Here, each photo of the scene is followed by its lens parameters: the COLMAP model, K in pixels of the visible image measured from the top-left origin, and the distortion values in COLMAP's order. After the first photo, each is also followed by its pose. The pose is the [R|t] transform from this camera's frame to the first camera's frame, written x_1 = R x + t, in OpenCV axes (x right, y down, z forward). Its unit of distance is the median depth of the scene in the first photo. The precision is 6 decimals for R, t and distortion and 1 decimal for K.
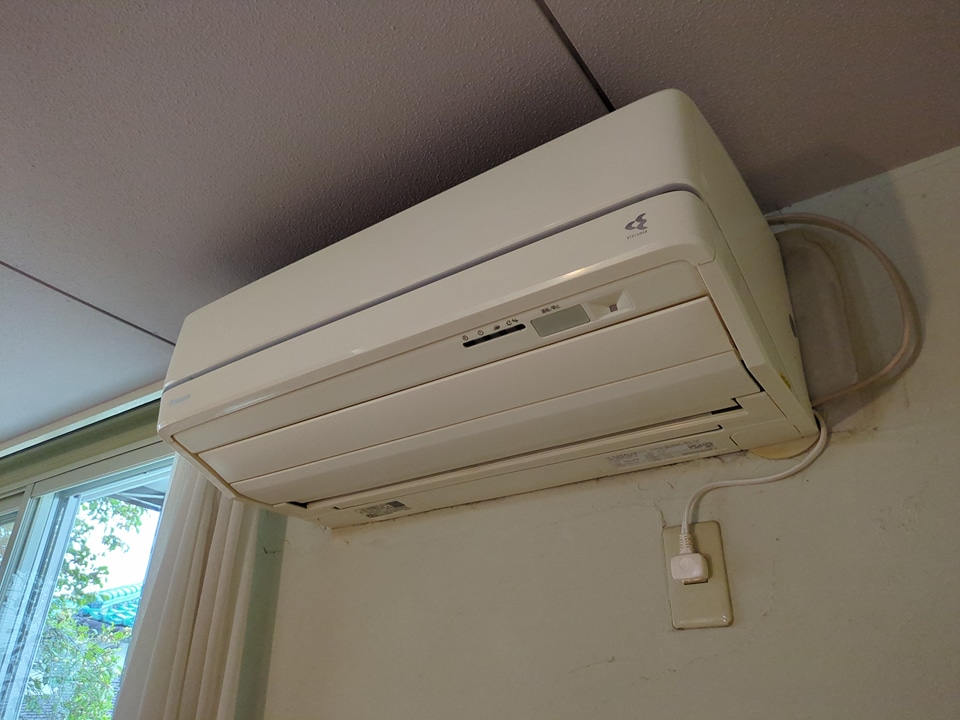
lens RADIAL K [[716.1, 0, 478.5], [0, 716.1, 355.3], [0, 0, 1]] dist [0.069020, -0.087063]
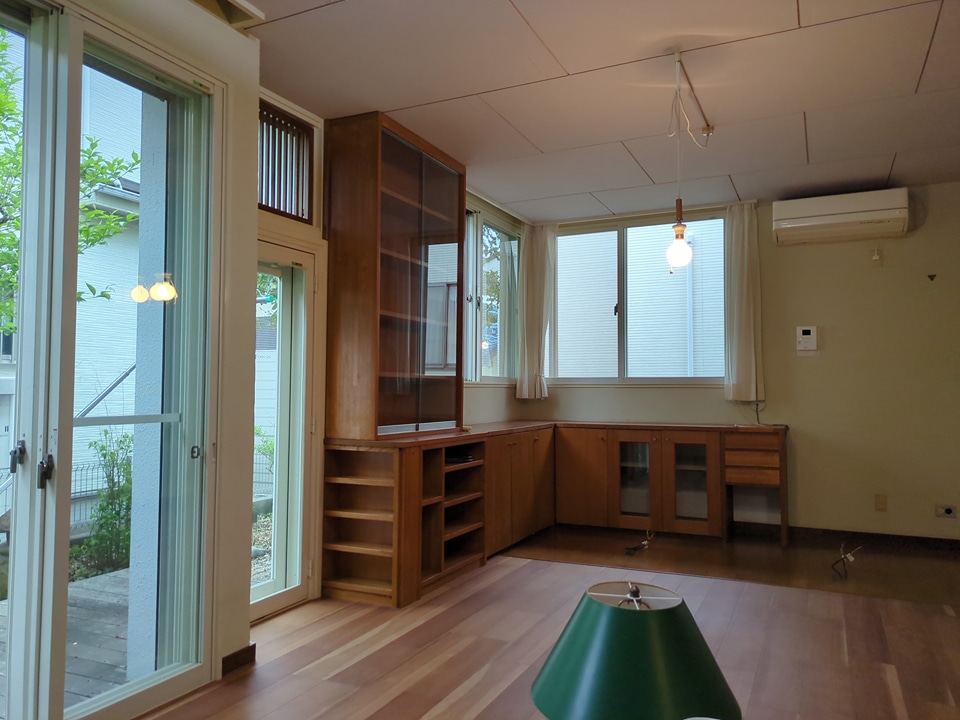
lens RADIAL K [[716.1, 0, 478.5], [0, 716.1, 355.3], [0, 0, 1]] dist [0.069020, -0.087063]
pose [[0.988162, -0.003324, 0.153375, -3.863233], [-0.063848, 0.900154, 0.430866, -1.344325], [-0.139494, -0.435558, 0.889287, -4.193735]]
